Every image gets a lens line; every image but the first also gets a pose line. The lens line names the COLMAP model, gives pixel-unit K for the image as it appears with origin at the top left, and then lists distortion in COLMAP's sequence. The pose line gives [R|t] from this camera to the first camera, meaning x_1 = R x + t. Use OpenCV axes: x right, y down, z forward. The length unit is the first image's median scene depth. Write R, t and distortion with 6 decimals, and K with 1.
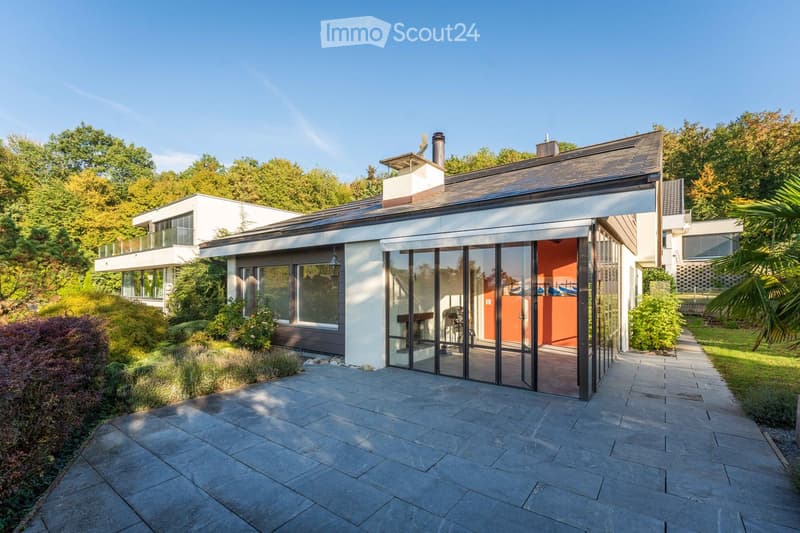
lens RADIAL K [[358.9, 0, 396.8], [0, 358.9, 286.1], [0, 0, 1]] dist [-0.000052, -0.000052]
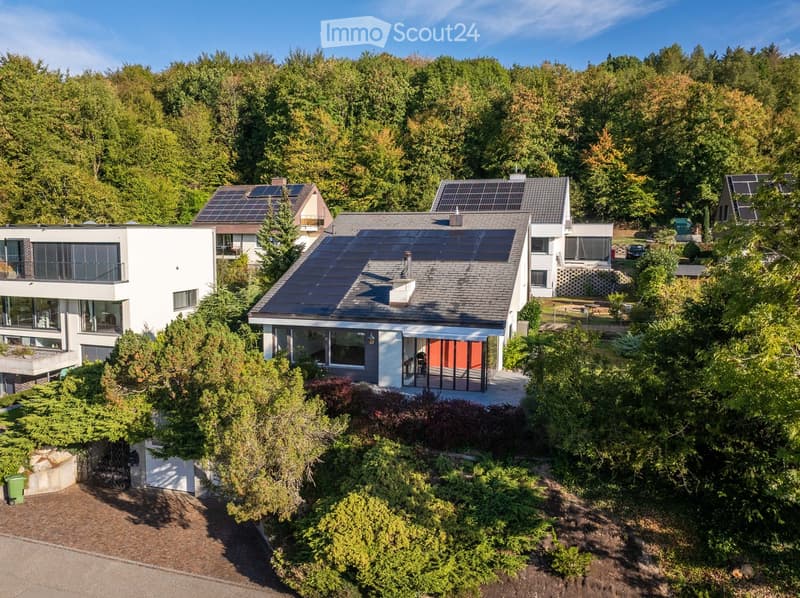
lens RADIAL K [[686.2, 0, 349.7], [0, 686.2, 310.7], [0, 0, 1]] dist [-0.031535, 0.004850]
pose [[0.950897, -0.032942, 0.307748, -0.258298], [-0.004767, 0.992643, 0.120982, -0.118918], [-0.309469, -0.116509, 0.943745, -0.449784]]
